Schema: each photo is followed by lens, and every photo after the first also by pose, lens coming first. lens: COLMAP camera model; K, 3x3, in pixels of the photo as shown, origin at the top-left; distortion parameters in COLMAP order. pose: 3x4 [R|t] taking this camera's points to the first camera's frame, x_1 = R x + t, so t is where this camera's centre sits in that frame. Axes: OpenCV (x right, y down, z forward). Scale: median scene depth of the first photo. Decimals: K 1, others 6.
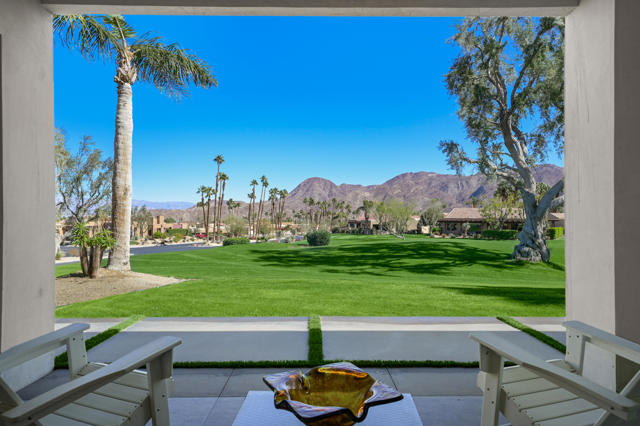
lens RADIAL K [[417.9, 0, 321.2], [0, 417.9, 210.6], [0, 0, 1]] dist [0.025912, -0.001648]
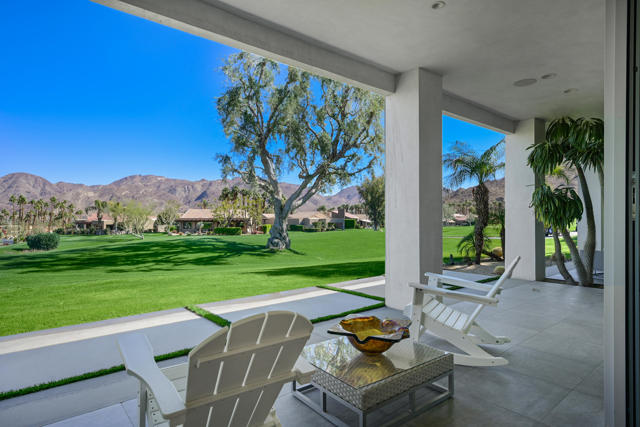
lens RADIAL K [[360.8, 0, 319.2], [0, 360.8, 214.9], [0, 0, 1]] dist [0.010727, 0.003085]
pose [[0.782485, -0.000087, 0.622670, -0.022265], [-0.006034, 0.999952, 0.007722, -0.000084], [-0.622640, -0.009800, 0.782447, 0.002101]]
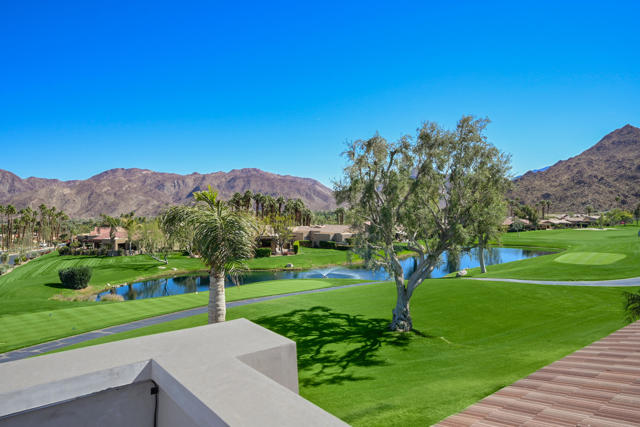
lens RADIAL K [[417.9, 0, 321.9], [0, 417.9, 208.2], [0, 0, 1]] dist [0.025912, -0.001648]
pose [[0.792078, -0.000184, 0.610420, -0.101823], [0.001550, 0.999997, -0.001711, -0.051084], [-0.610418, 0.002301, 0.792076, 0.011899]]
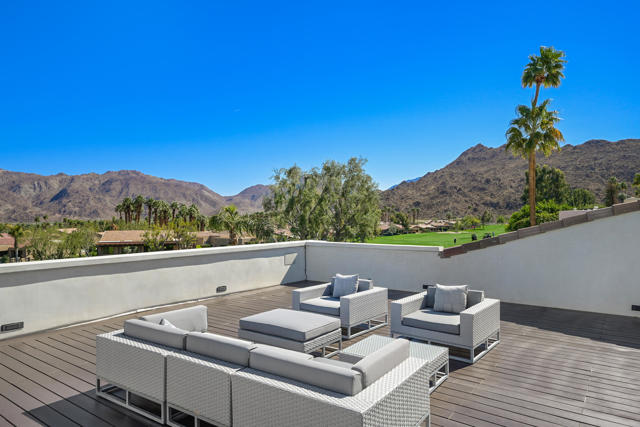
lens RADIAL K [[417.9, 0, 318.2], [0, 417.9, 216.0], [0, 0, 1]] dist [0.025912, -0.001648]
pose [[0.611873, -0.001229, 0.790955, -0.200610], [-0.001756, 0.999994, 0.002912, -0.051851], [-0.790954, -0.003171, 0.611867, -0.050635]]
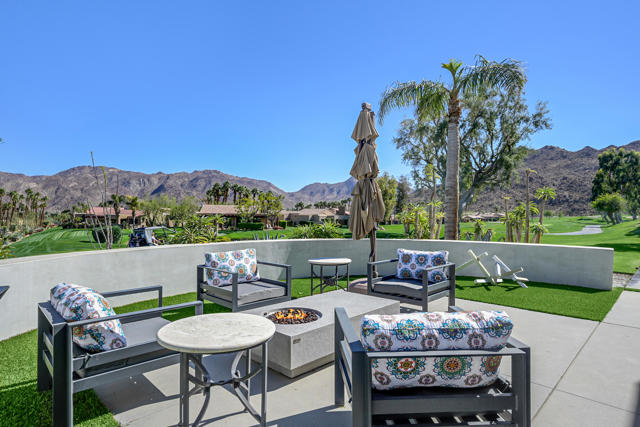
lens RADIAL K [[360.8, 0, 319.9], [0, 360.8, 211.9], [0, 0, 1]] dist [0.010727, 0.003085]
pose [[0.708049, 0.009147, 0.706105, -0.188647], [-0.020590, 0.999758, 0.007697, -0.000545], [-0.705863, -0.019989, 0.708066, 0.053857]]
